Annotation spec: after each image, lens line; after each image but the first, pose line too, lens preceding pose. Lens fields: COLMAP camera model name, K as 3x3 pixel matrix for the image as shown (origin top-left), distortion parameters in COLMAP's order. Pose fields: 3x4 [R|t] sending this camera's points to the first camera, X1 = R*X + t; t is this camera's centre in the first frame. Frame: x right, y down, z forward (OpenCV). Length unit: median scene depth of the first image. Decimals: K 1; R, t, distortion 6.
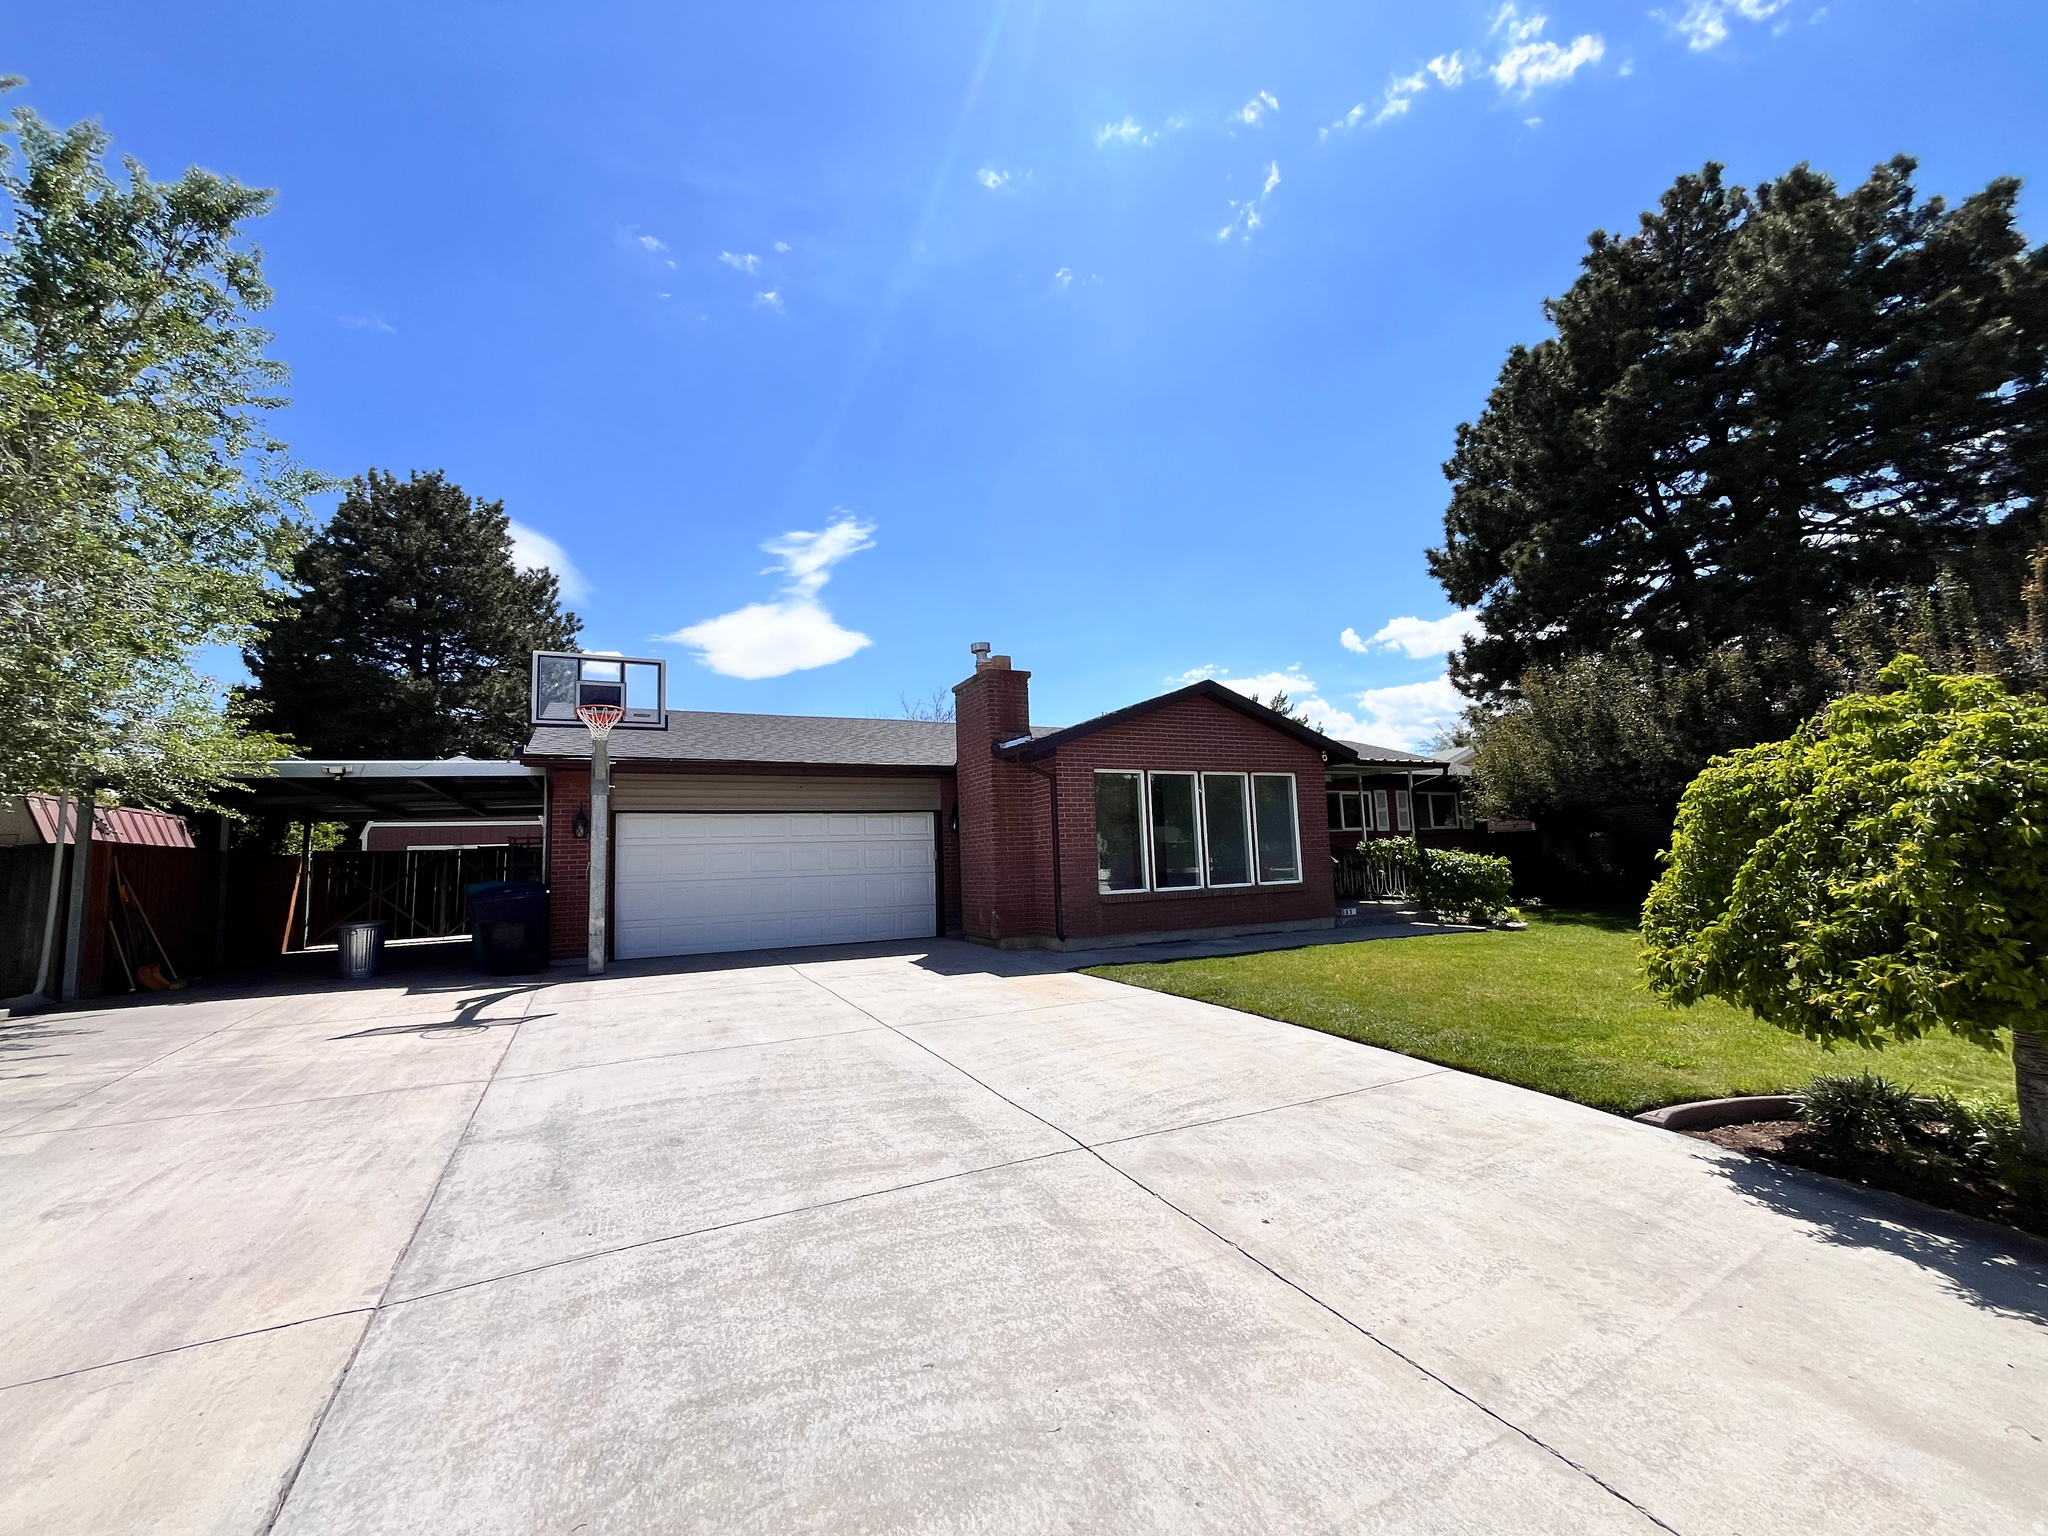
lens RADIAL K [[833.5, 0, 1021.5], [0, 833.5, 769.7], [0, 0, 1]] dist [-0.005854, 0.000858]
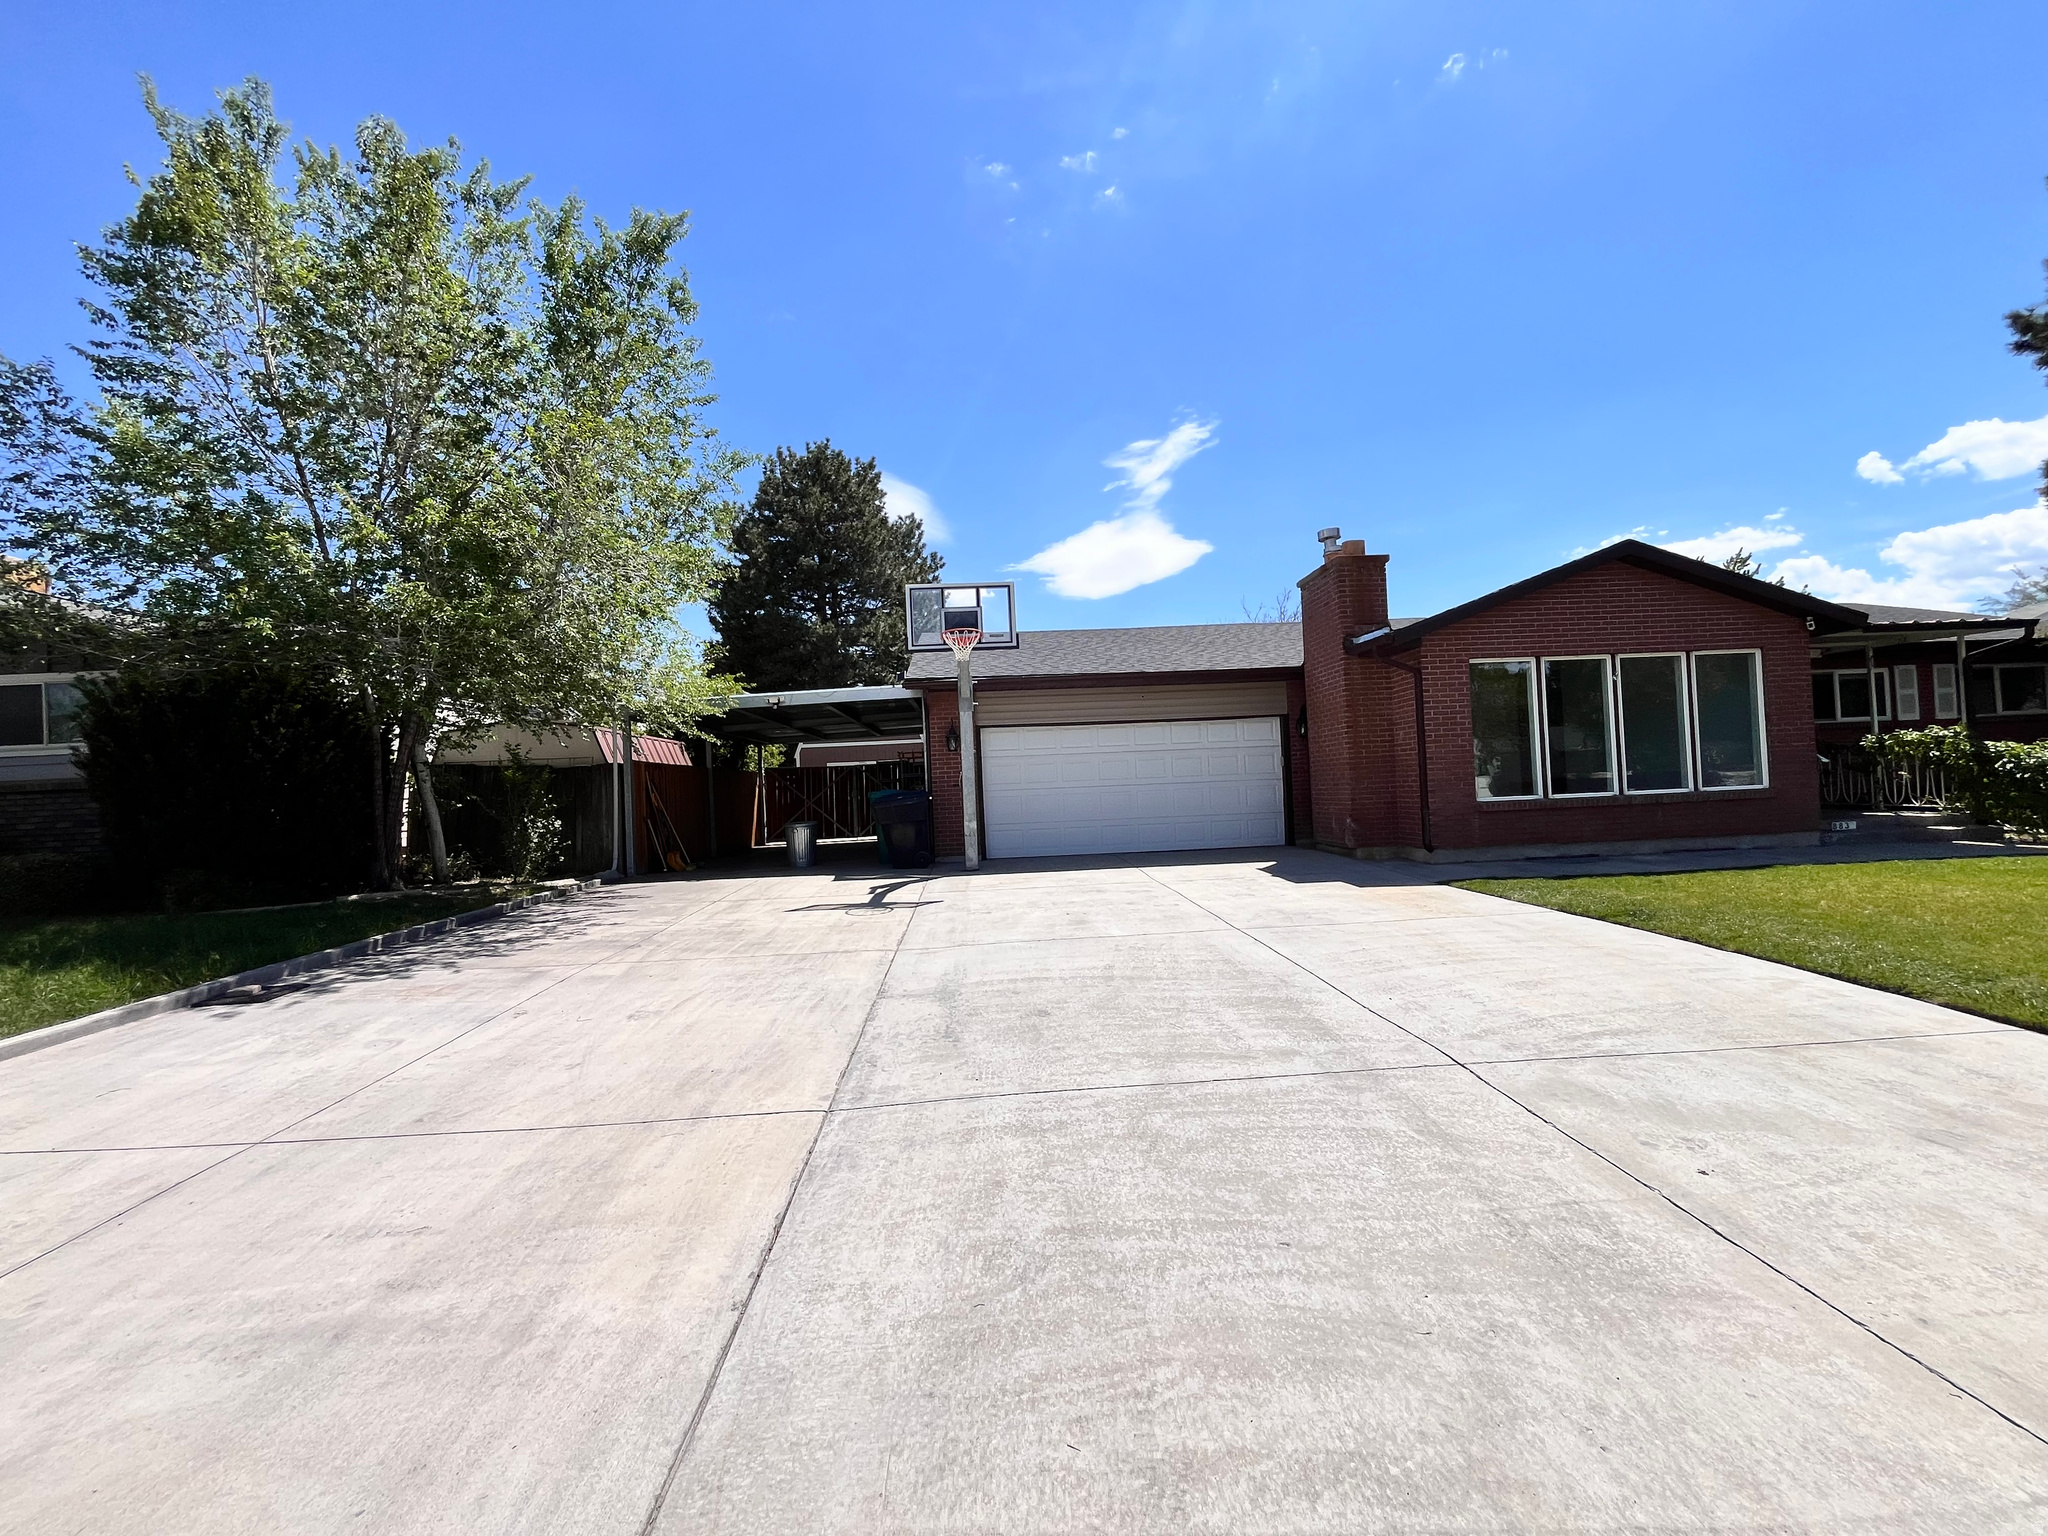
lens RADIAL K [[833.5, 0, 1017.6], [0, 833.5, 774.5], [0, 0, 1]] dist [-0.005854, 0.000858]
pose [[0.916450, -0.011402, -0.399986, 0.000336], [0.054937, 0.993714, 0.097546, 0.014187], [0.396359, -0.111370, 0.911316, 0.007235]]
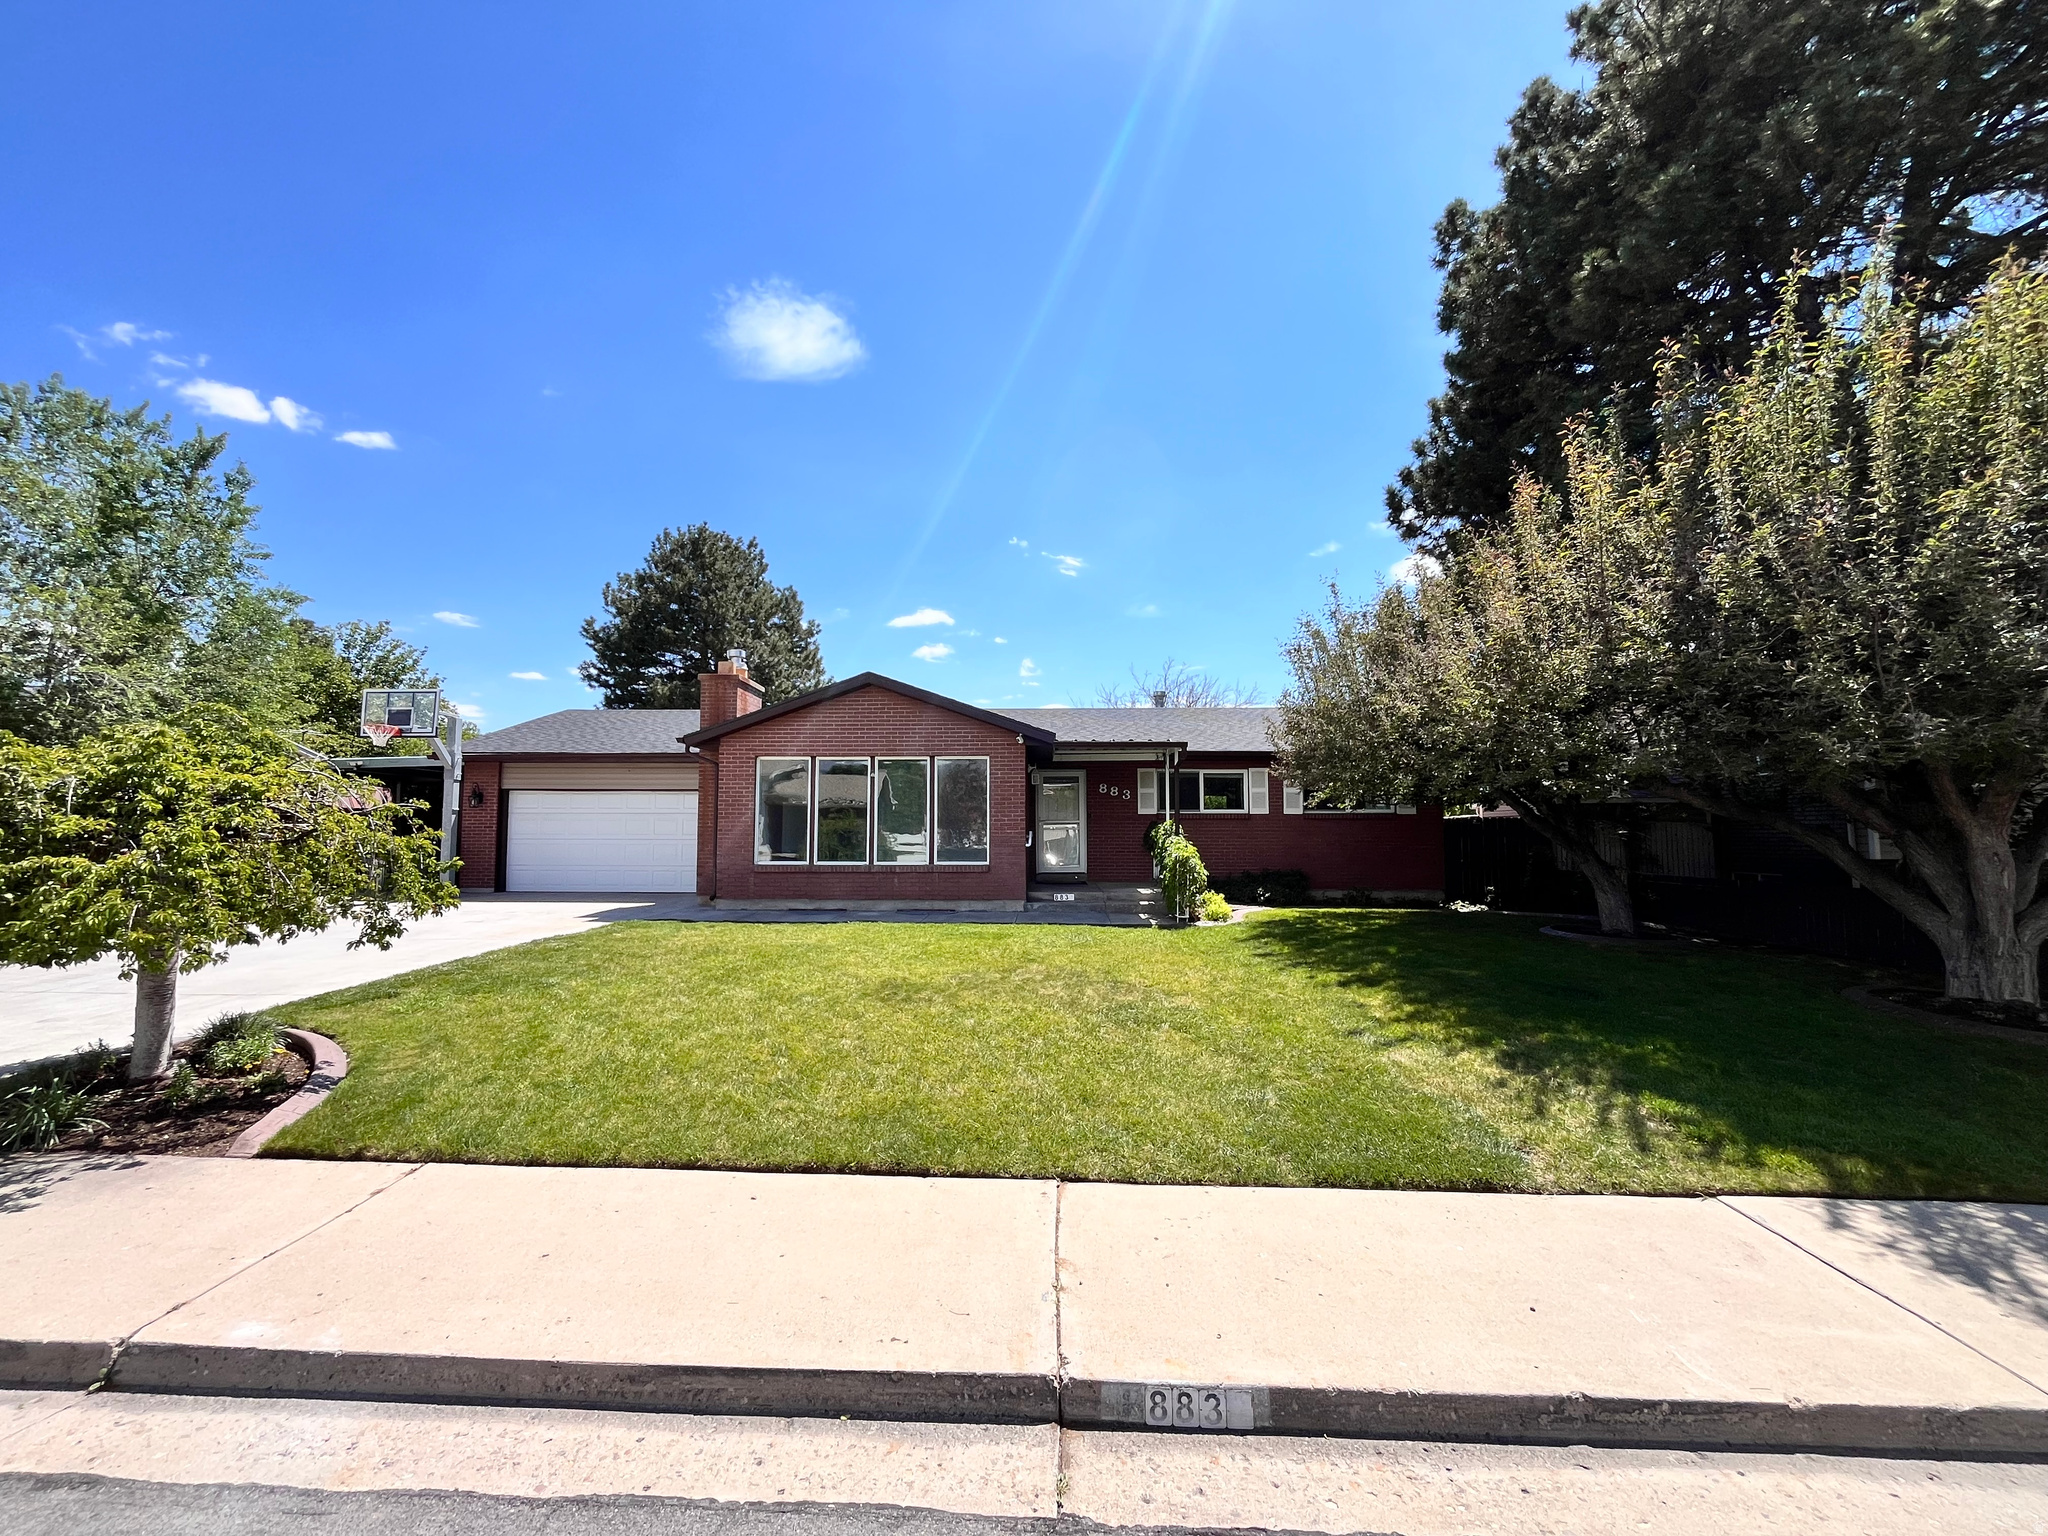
lens RADIAL K [[833.5, 0, 1026.7], [0, 833.5, 767.5], [0, 0, 1]] dist [-0.005854, 0.000858]
pose [[0.883106, -0.001795, -0.469170, 1.736133], [0.020546, 0.999181, 0.034852, -0.035960], [0.468723, -0.040417, 0.882420, 0.259261]]
